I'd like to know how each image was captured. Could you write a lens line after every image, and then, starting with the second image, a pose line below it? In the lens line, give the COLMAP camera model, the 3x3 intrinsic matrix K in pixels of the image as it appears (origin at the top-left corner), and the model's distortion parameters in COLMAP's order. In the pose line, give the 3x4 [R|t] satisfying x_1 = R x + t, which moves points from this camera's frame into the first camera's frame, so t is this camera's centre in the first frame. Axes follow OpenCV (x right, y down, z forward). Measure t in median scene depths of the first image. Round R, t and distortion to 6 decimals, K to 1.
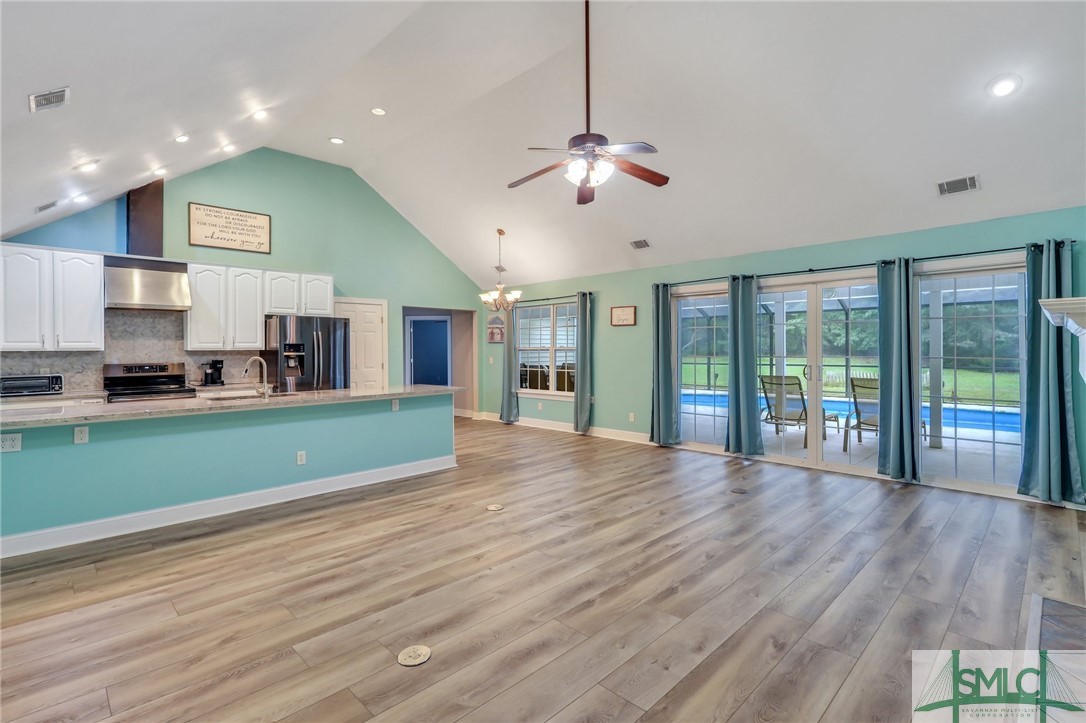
lens RADIAL K [[511.1, 0, 546.5], [0, 511.1, 347.0], [0, 0, 1]] dist [0.001386, -0.000121]
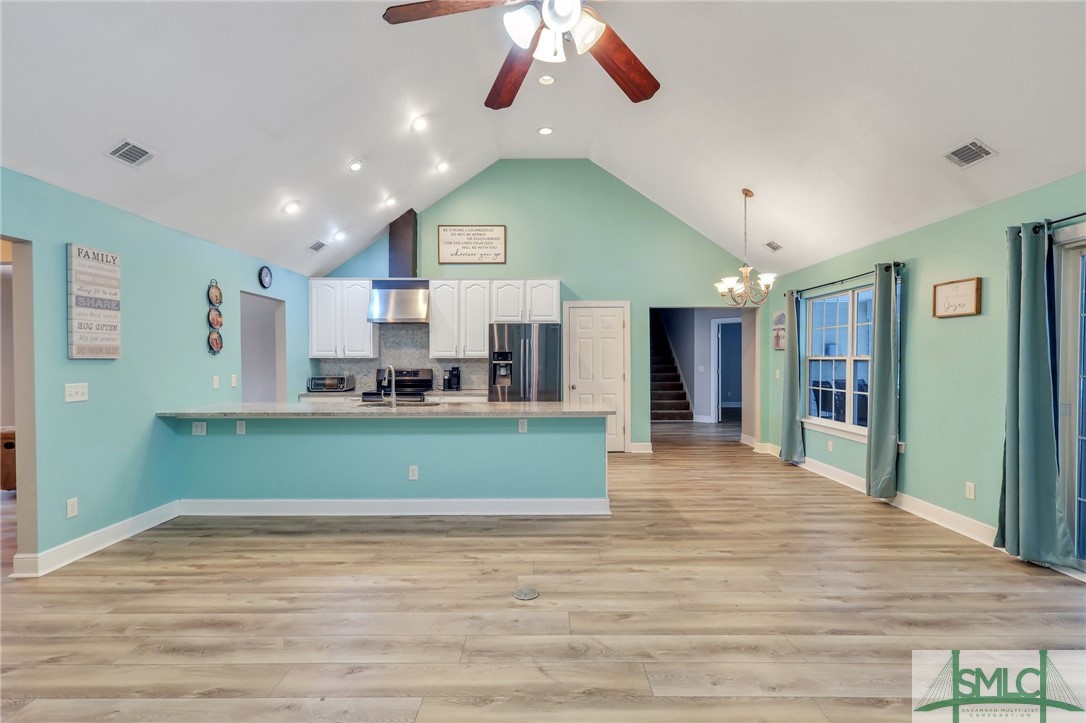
lens RADIAL K [[519.2, 0, 543.0], [0, 519.2, 361.5], [0, 0, 1]] dist [0.003958, 0.000180]
pose [[0.707879, 0.010831, -0.706251, 0.297265], [-0.001602, 0.999904, 0.013728, -0.002342], [0.706332, -0.008587, 0.707828, 0.395993]]
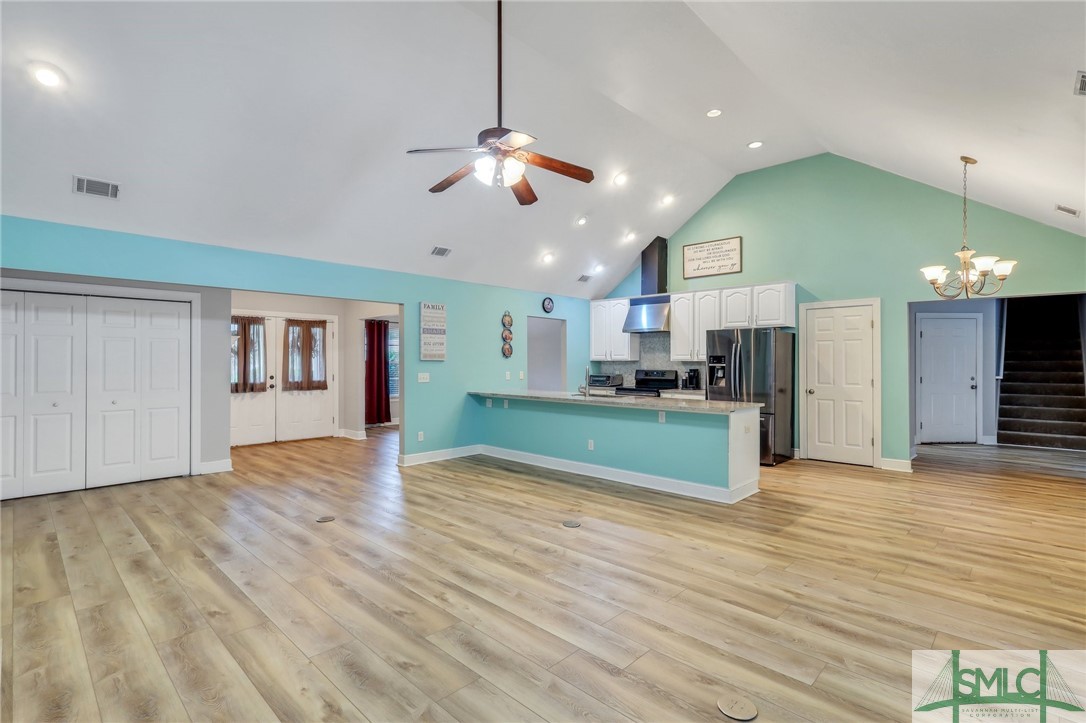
lens RADIAL K [[514.3, 0, 543.0], [0, 514.3, 361.5], [0, 0, 1]] dist [0.000839, -0.000015]
pose [[0.018290, 0.008911, -0.999793, 0.658213], [0.000404, 0.999960, 0.008920, -0.004564], [0.999833, -0.000567, 0.018286, 0.691947]]
